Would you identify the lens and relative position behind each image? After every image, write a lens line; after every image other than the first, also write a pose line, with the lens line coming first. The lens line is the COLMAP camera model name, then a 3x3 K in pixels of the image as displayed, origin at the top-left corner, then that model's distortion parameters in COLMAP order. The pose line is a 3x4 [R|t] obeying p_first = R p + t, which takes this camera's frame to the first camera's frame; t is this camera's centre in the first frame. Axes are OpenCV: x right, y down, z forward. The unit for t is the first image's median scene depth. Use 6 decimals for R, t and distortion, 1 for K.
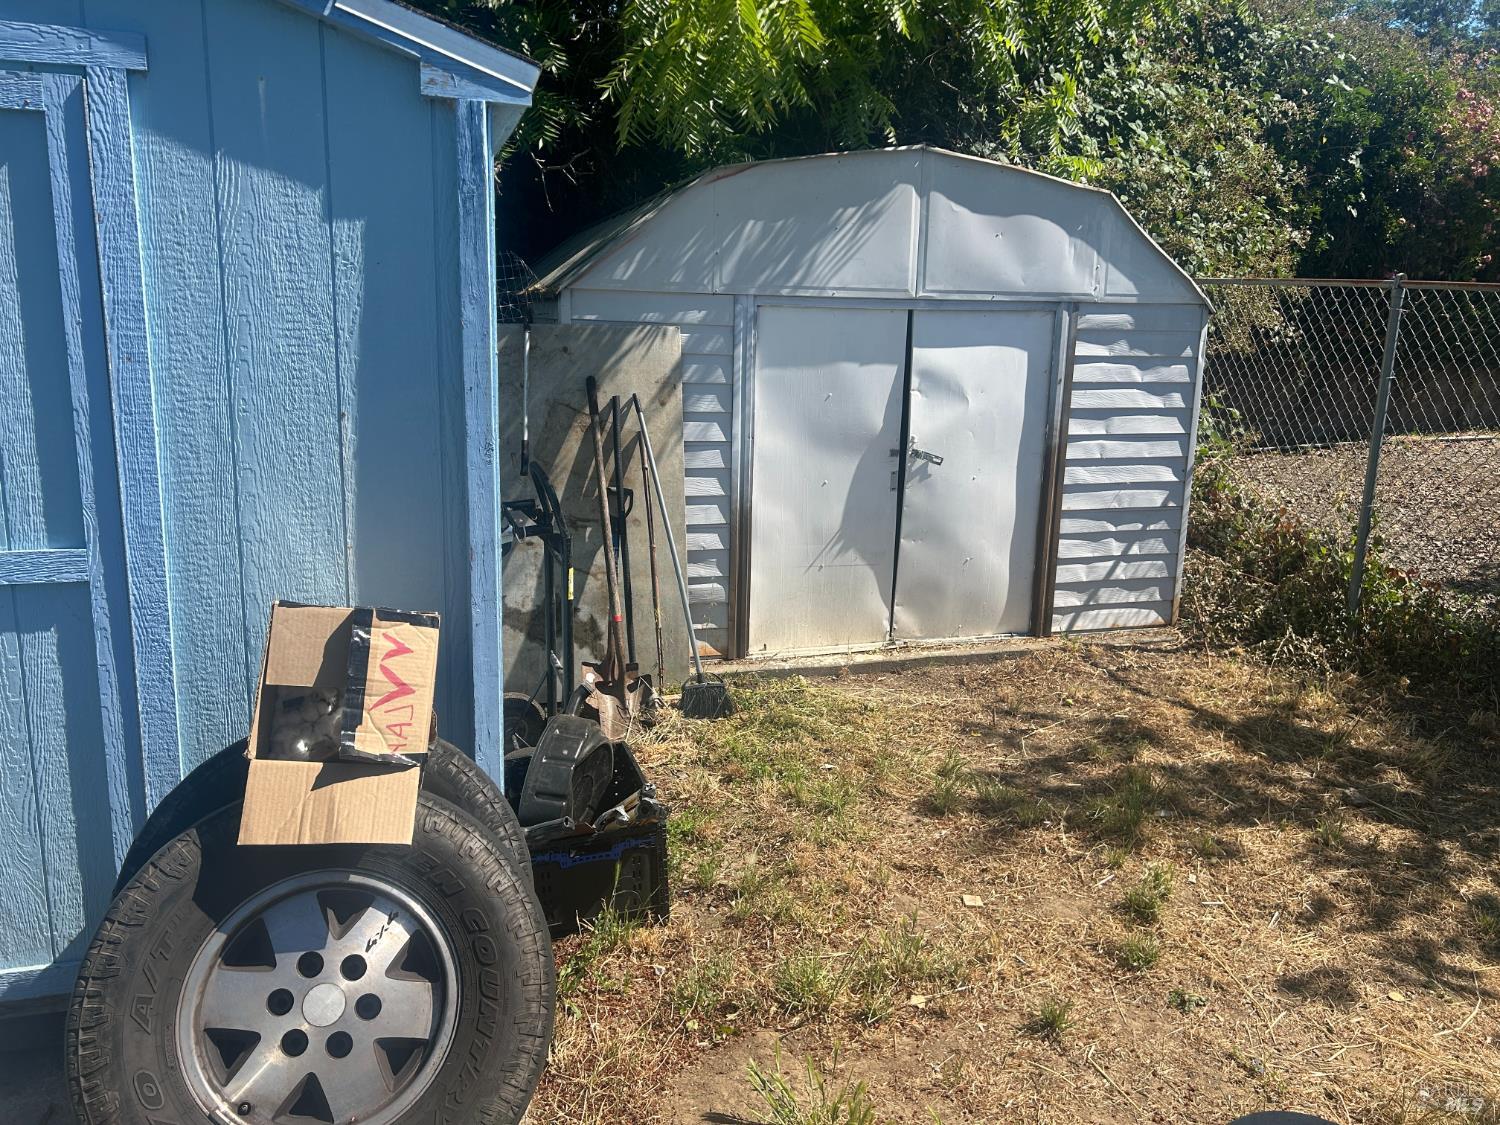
lens RADIAL K [[1150.8, 0, 750.0], [0, 1150.8, 562.5], [0, 0, 1]] dist [0.095780, -0.001659]
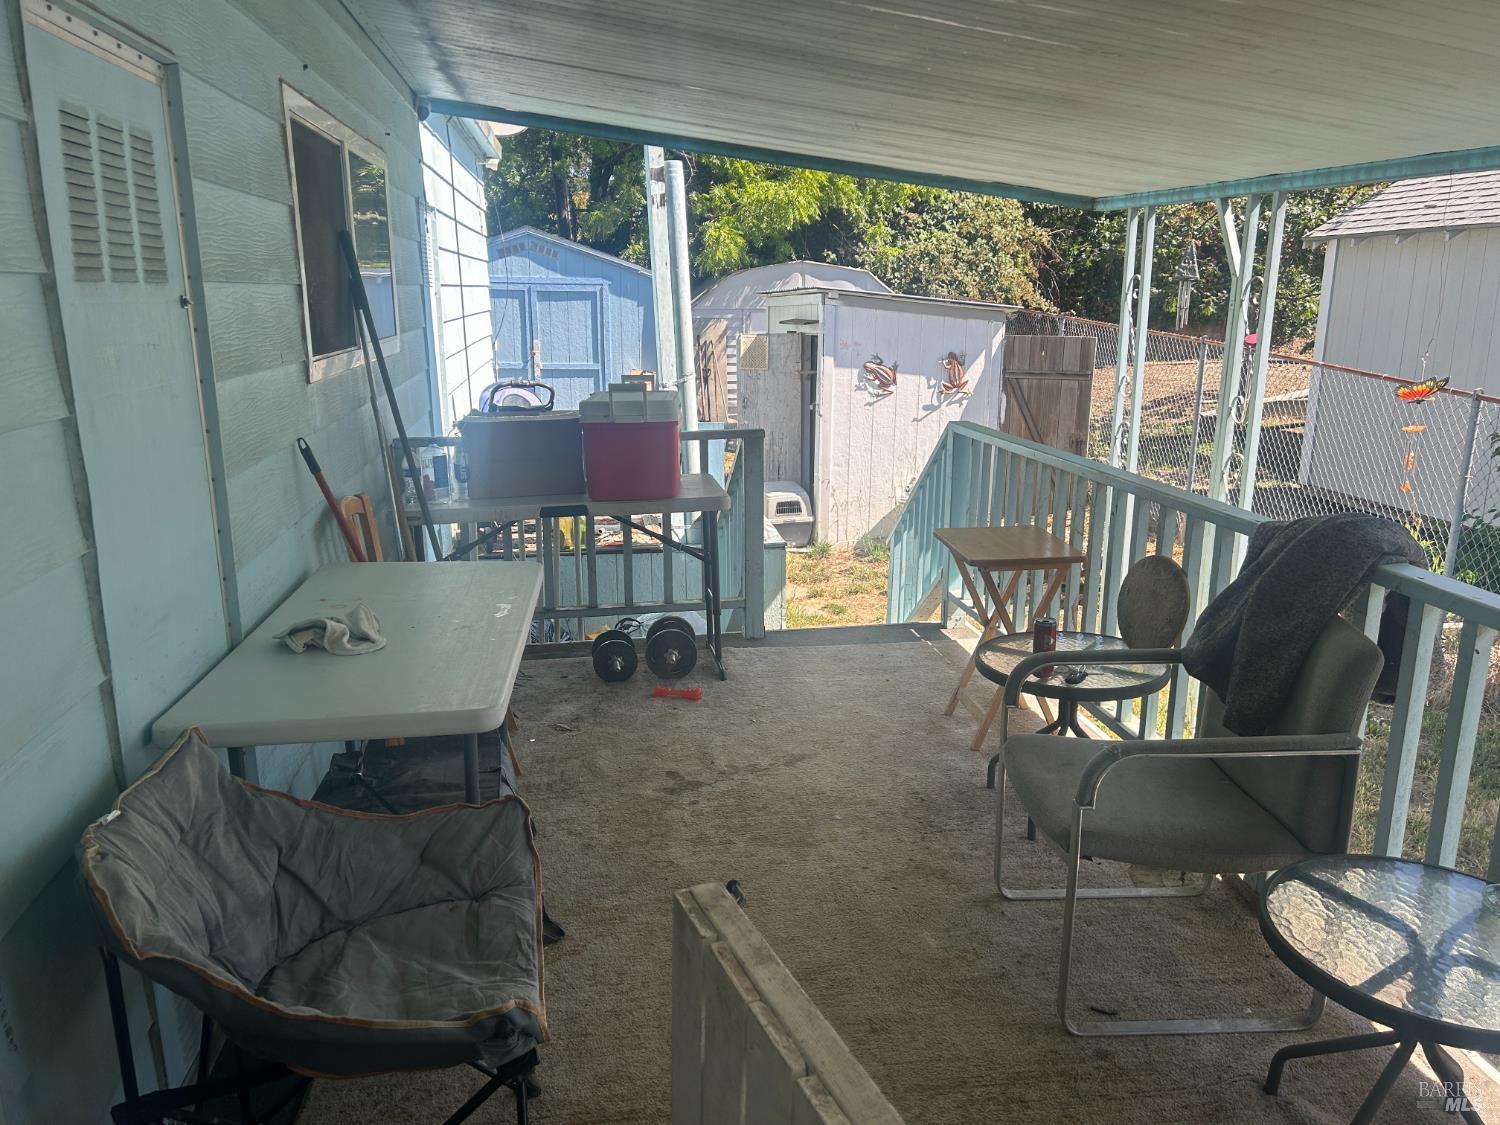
lens RADIAL K [[1150.8, 0, 750.0], [0, 1150.8, 562.5], [0, 0, 1]] dist [0.095780, -0.001659]
pose [[0.985941, 0.018404, -0.166075, 0.568041], [-0.013926, 0.999508, 0.028089, 0.394573], [0.166510, -0.025382, 0.985713, -2.246510]]
